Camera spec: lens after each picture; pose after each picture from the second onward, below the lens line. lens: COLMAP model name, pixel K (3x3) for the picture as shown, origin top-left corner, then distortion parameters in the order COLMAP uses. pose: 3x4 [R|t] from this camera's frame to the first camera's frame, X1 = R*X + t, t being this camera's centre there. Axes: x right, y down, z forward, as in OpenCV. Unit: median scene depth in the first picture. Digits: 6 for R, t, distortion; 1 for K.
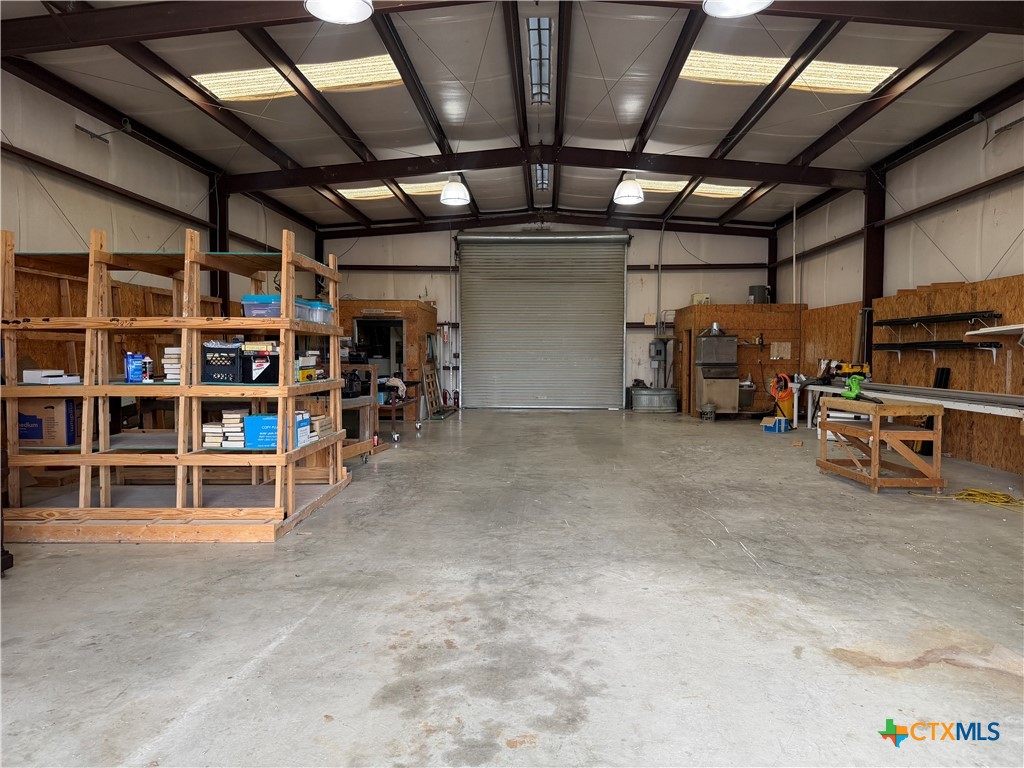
lens RADIAL K [[723.8, 0, 512.0], [0, 723.8, 384.0], [0, 0, 1]] dist [0.098019, -0.123248]
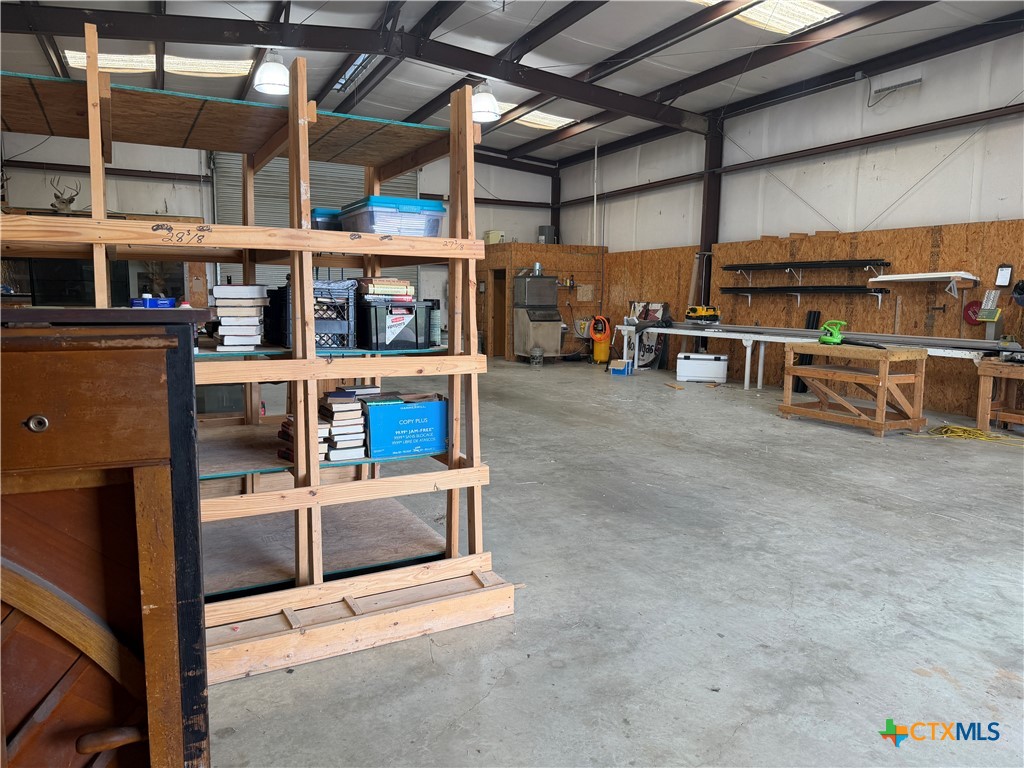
lens RADIAL K [[723.8, 0, 512.0], [0, 723.8, 384.0], [0, 0, 1]] dist [0.098019, -0.123248]
pose [[0.876736, -0.050628, 0.478300, -0.269459], [0.009384, 0.996056, 0.088232, -0.012064], [-0.480881, -0.072868, 0.873753, 0.217499]]
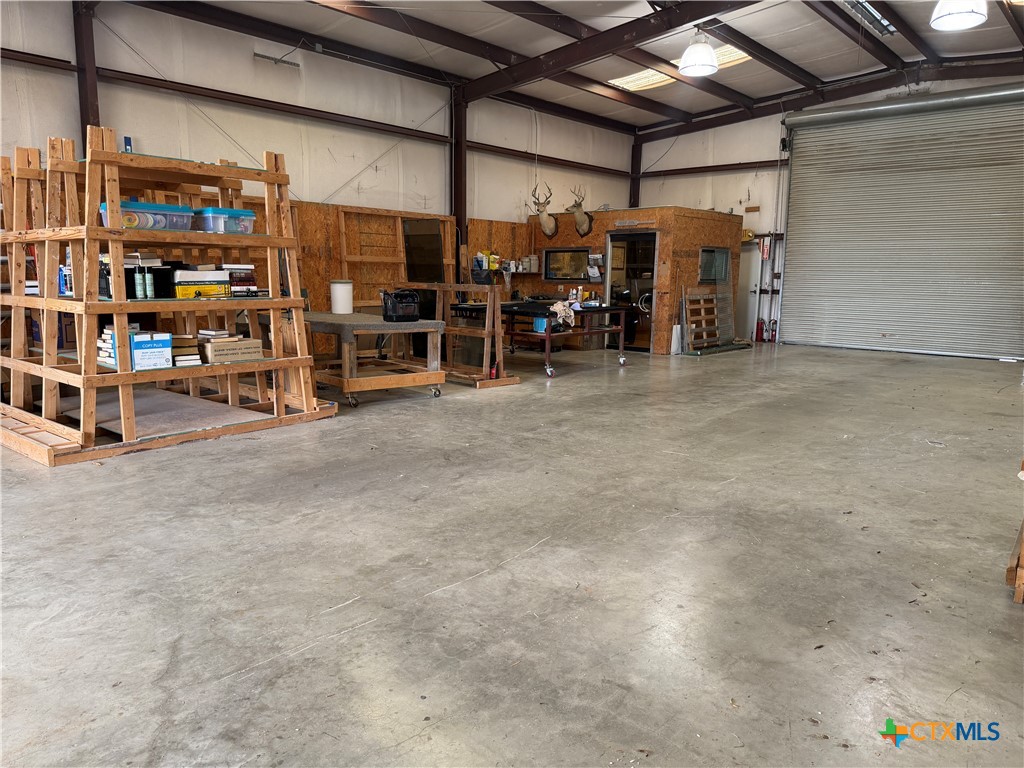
lens RADIAL K [[719.1, 0, 512.0], [0, 719.1, 384.0], [0, 0, 1]] dist [0.085083, -0.124570]
pose [[0.768200, 0.104761, -0.631581, 0.319005], [-0.035628, 0.991987, 0.121208, -0.011543], [0.639218, -0.070611, 0.765777, 0.298533]]
